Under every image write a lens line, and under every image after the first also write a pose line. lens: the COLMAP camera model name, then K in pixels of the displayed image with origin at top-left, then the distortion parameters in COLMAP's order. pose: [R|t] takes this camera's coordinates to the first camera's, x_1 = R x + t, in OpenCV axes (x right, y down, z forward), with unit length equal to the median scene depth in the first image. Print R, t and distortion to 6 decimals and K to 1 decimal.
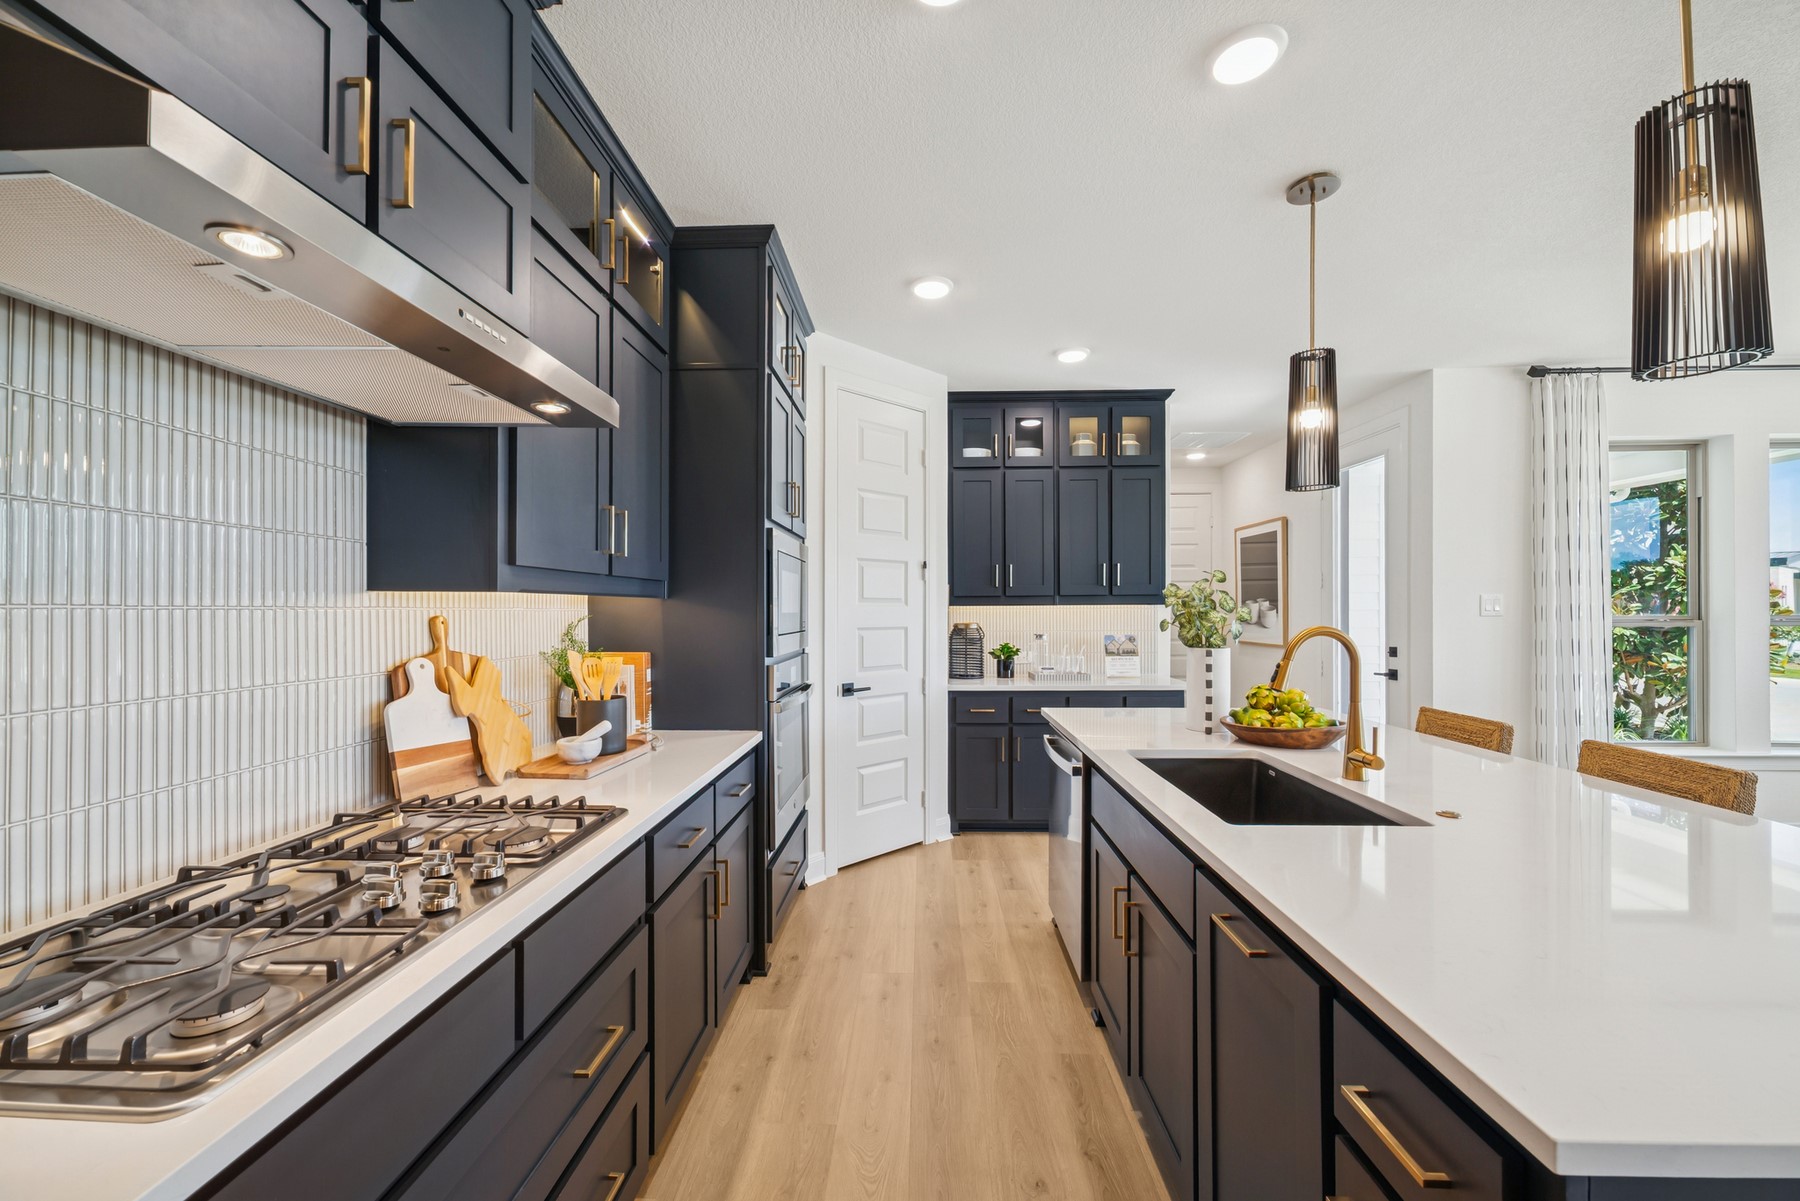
lens RADIAL K [[693.5, 0, 893.9], [0, 693.5, 604.2], [0, 0, 1]] dist [0.006572, -0.000540]
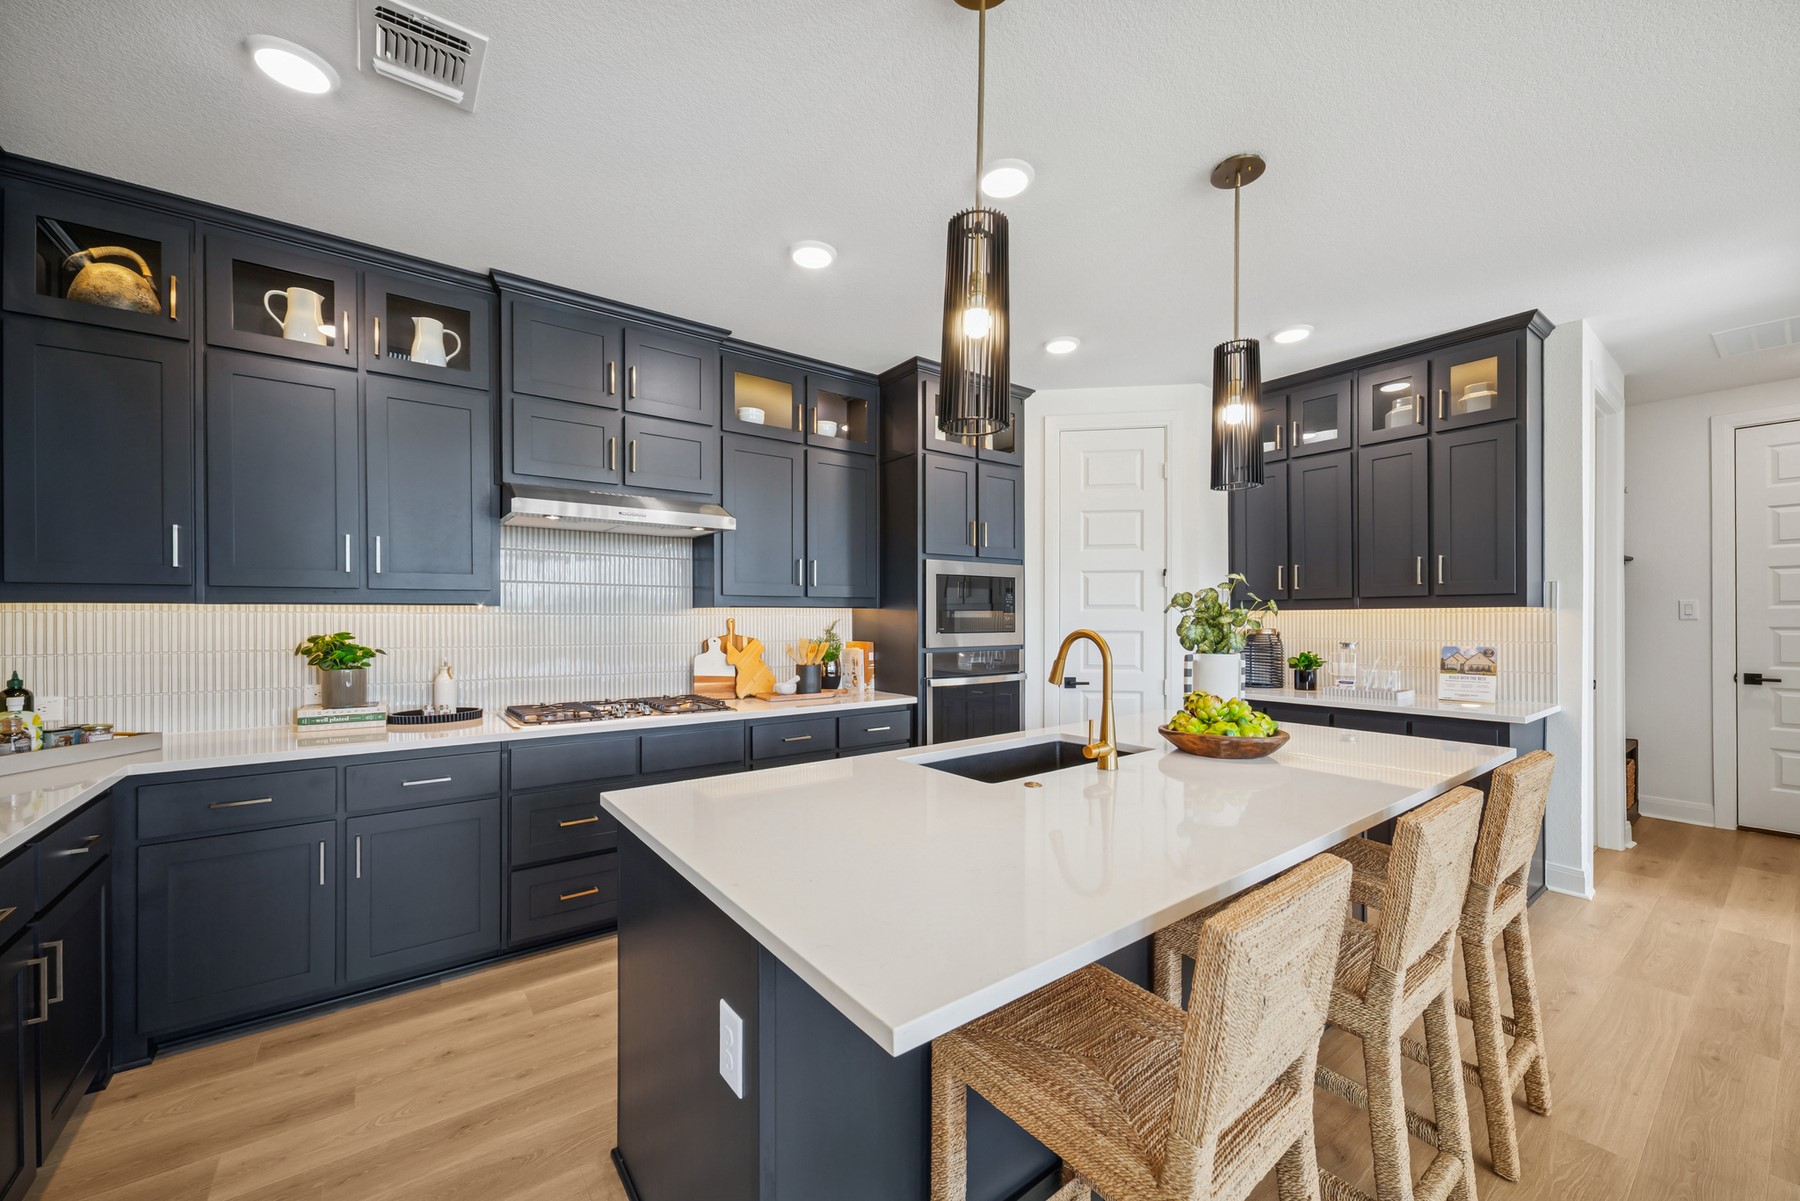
lens RADIAL K [[693.5, 0, 887.3], [0, 693.5, 612.7], [0, 0, 1]] dist [0.006572, -0.000540]
pose [[0.627905, -0.003627, -0.778282, 0.533393], [0.008408, 0.999962, 0.002123, -0.000354], [0.778245, -0.007876, 0.627911, 0.015693]]
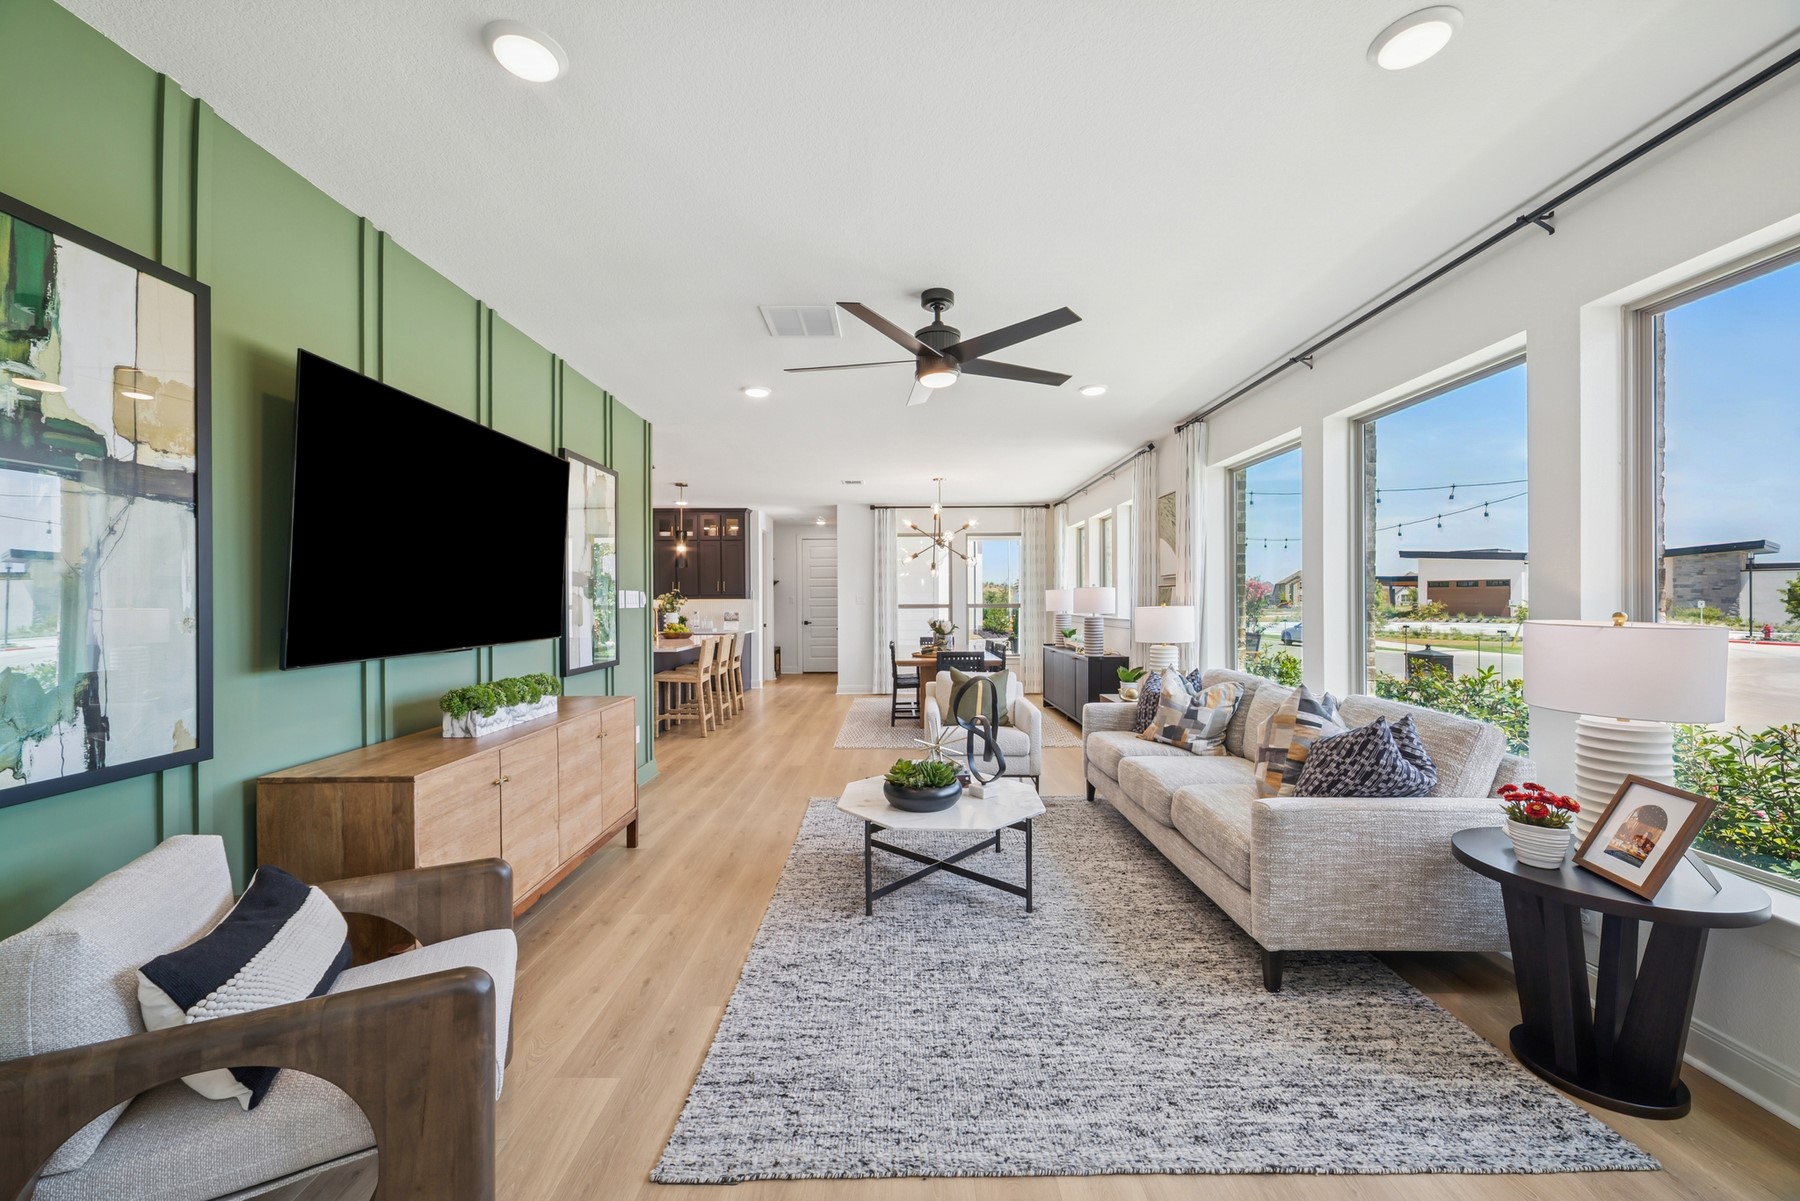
lens RADIAL K [[693.5, 0, 900.0], [0, 693.5, 602.8], [0, 0, 1]] dist [0.006572, -0.000540]
pose [[0.999359, -0.004259, 0.035558, 0.828557], [0.004127, 0.999984, 0.003793, 0.007898], [-0.035574, -0.003644, 0.999360, -1.386498]]
